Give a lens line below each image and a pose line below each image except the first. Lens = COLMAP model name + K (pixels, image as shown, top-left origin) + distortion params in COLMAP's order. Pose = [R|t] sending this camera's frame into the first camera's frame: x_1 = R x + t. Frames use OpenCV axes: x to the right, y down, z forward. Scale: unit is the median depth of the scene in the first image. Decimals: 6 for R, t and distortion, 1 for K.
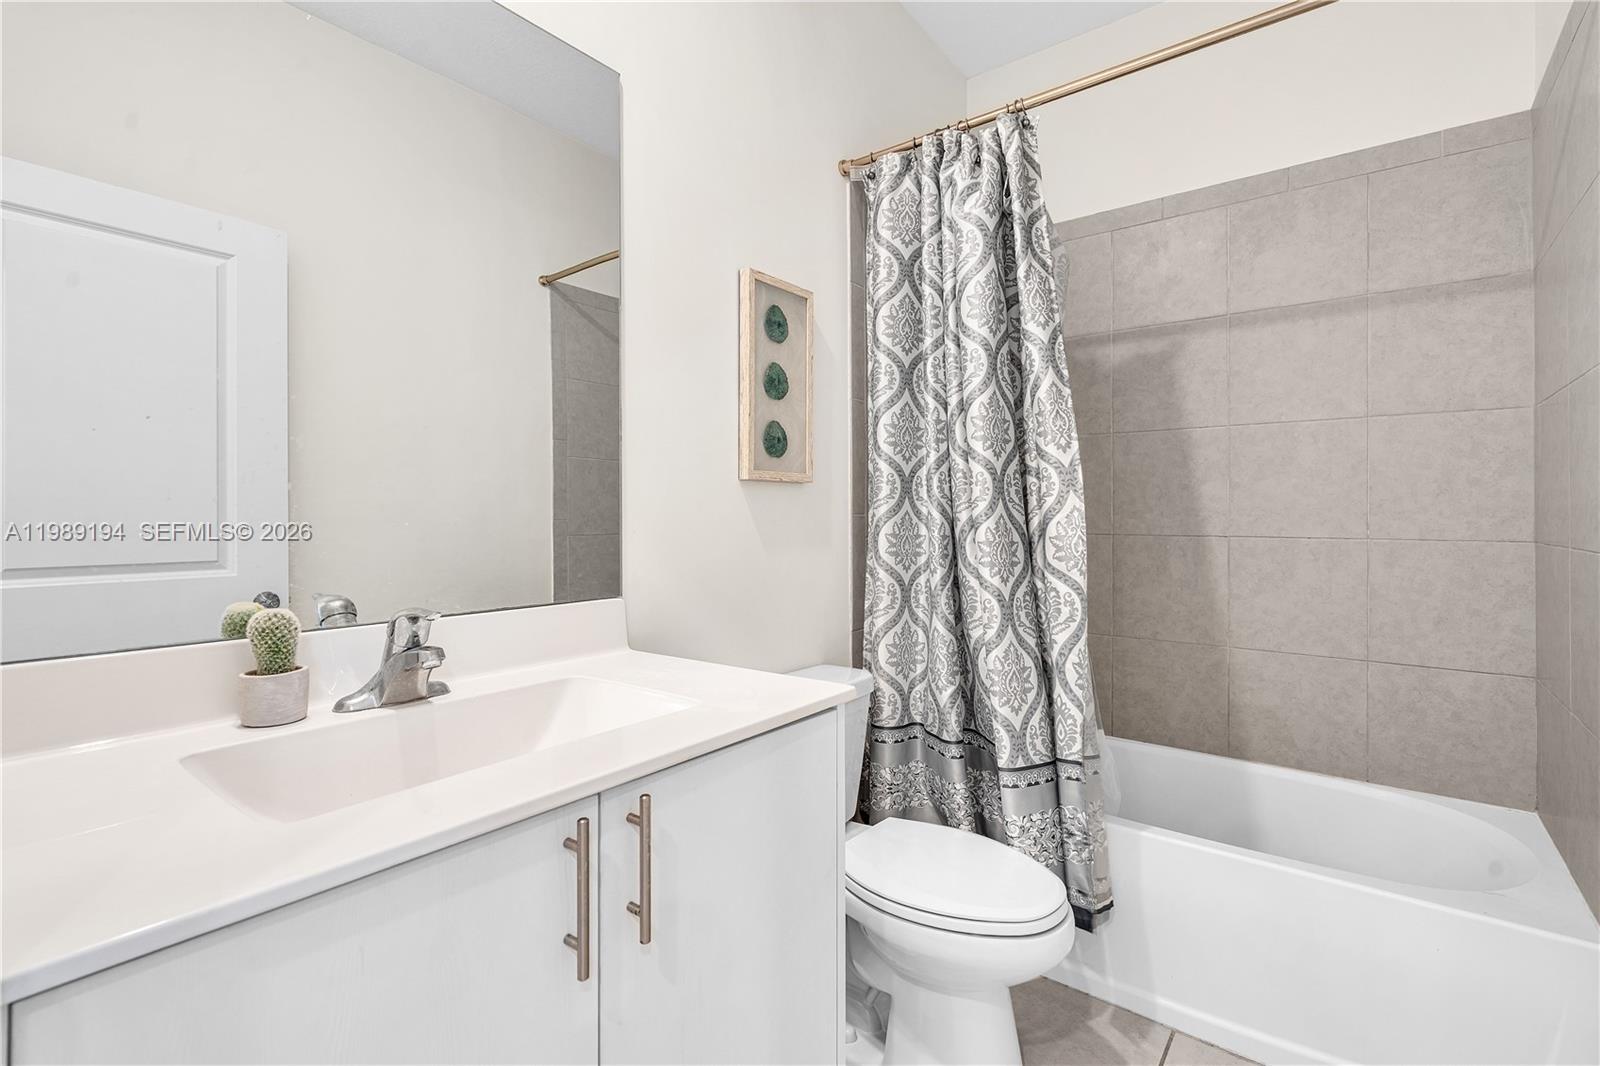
lens RADIAL K [[728.2, 0, 795.8], [0, 728.2, 512.7], [0, 0, 1]] dist [-0.004284, 0.000557]
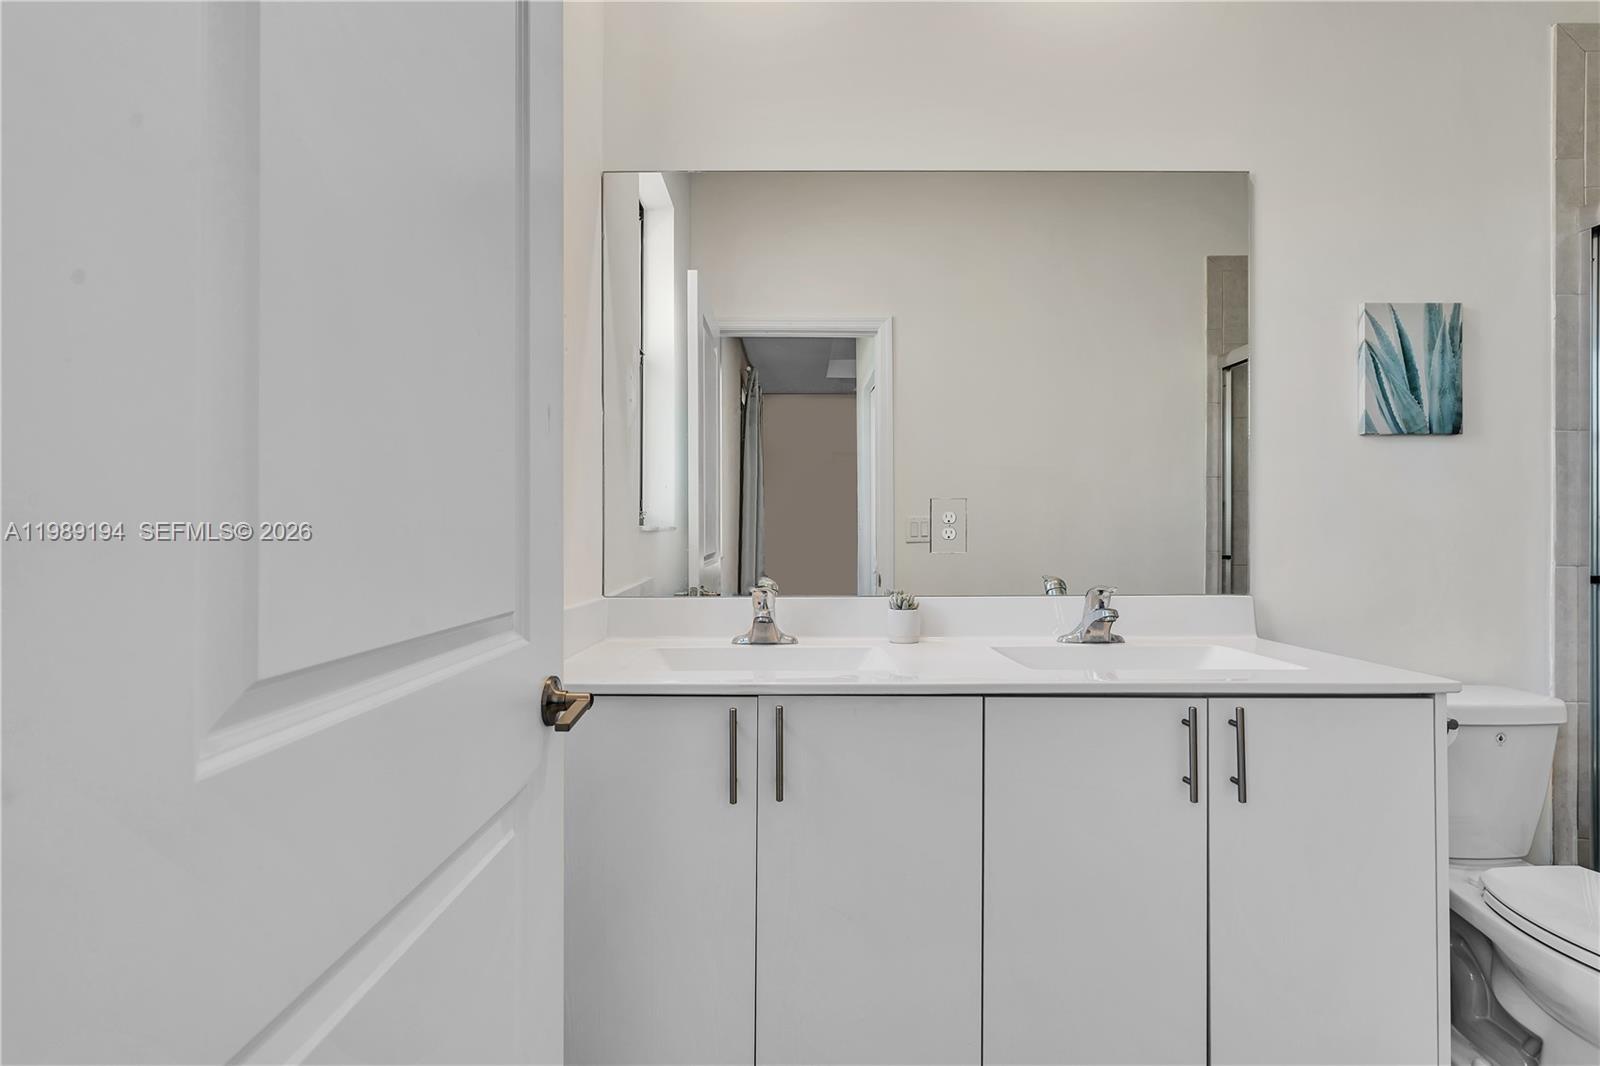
lens RADIAL K [[728.2, 0, 795.8], [0, 728.2, 512.7], [0, 0, 1]] dist [-0.004284, 0.000557]
pose [[0.620389, -0.018618, -0.784073, 0.187179], [0.005206, 0.999794, -0.019622, -0.000726], [0.784277, 0.008092, 0.620358, -0.308719]]
